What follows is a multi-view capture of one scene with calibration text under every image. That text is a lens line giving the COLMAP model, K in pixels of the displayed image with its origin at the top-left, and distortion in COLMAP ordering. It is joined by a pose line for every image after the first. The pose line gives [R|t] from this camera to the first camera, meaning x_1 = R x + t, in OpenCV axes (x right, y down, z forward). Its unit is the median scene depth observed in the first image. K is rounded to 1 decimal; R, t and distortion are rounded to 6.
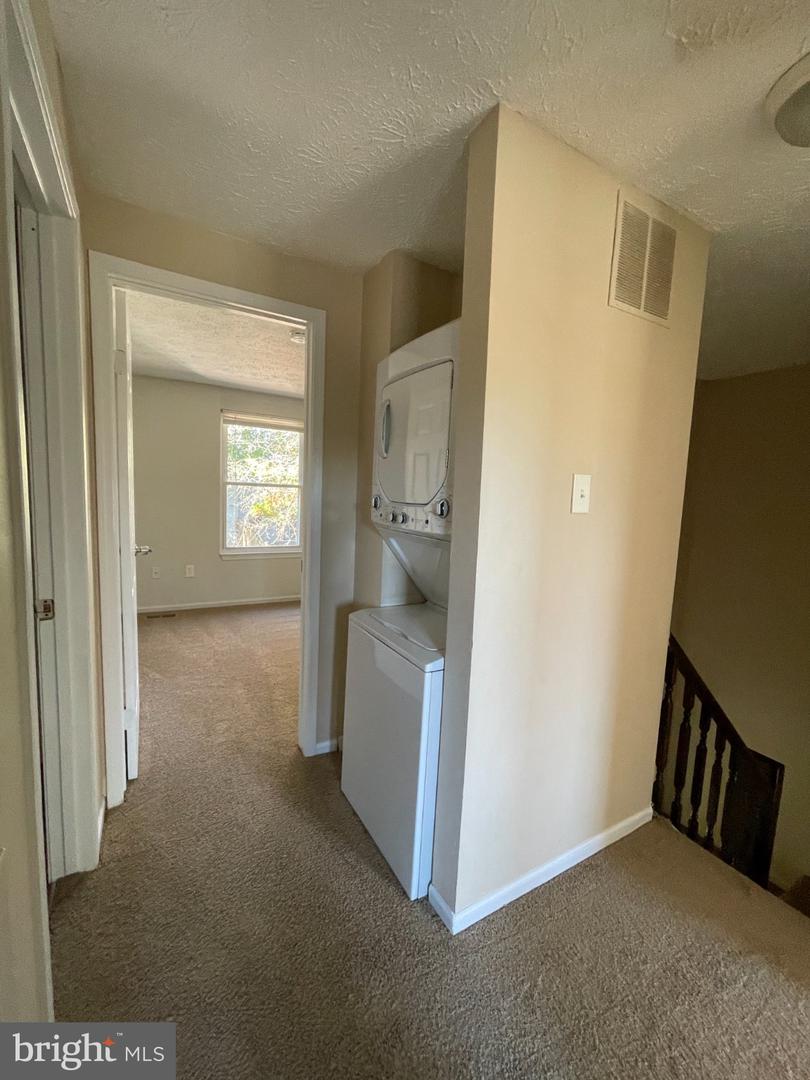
lens RADIAL K [[439.5, 0, 399.8], [0, 439.5, 536.5], [0, 0, 1]] dist [-0.001668, 0.000385]
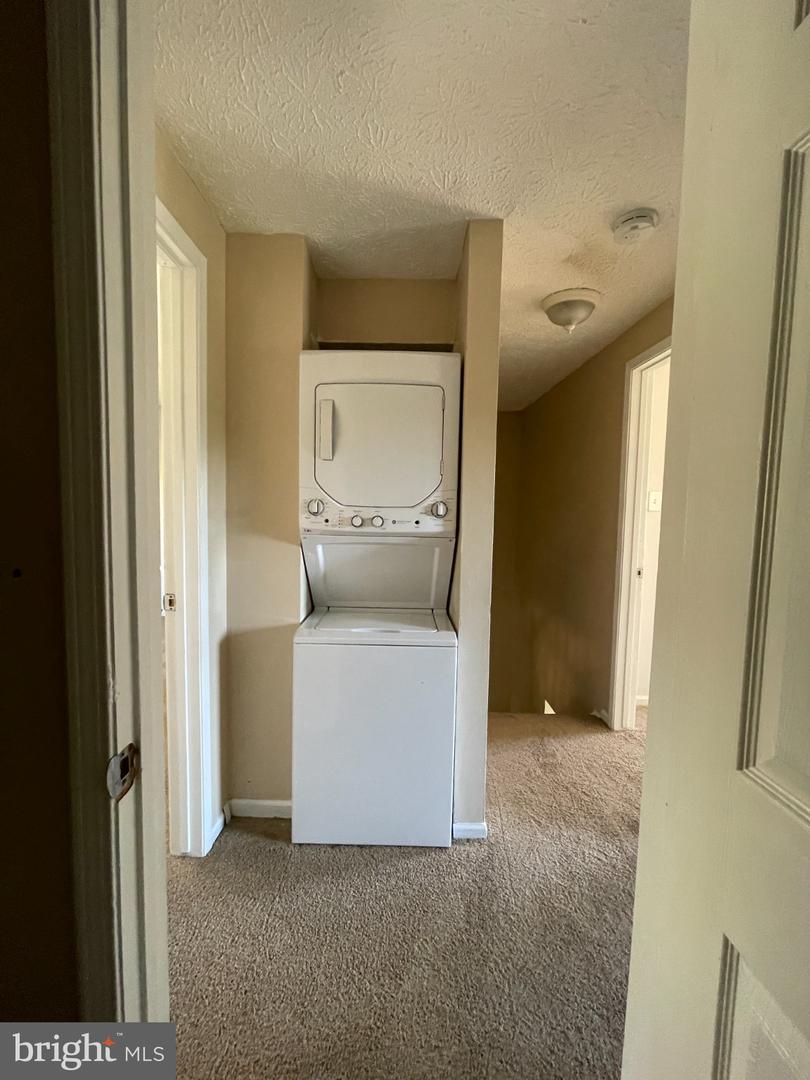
lens RADIAL K [[439.5, 0, 399.3], [0, 439.5, 533.8], [0, 0, 1]] dist [-0.001668, 0.000385]
pose [[0.506513, -0.095230, 0.856957, -0.905097], [0.089599, 0.994315, 0.057535, -0.071542], [-0.857564, 0.047640, 0.512166, 0.452670]]
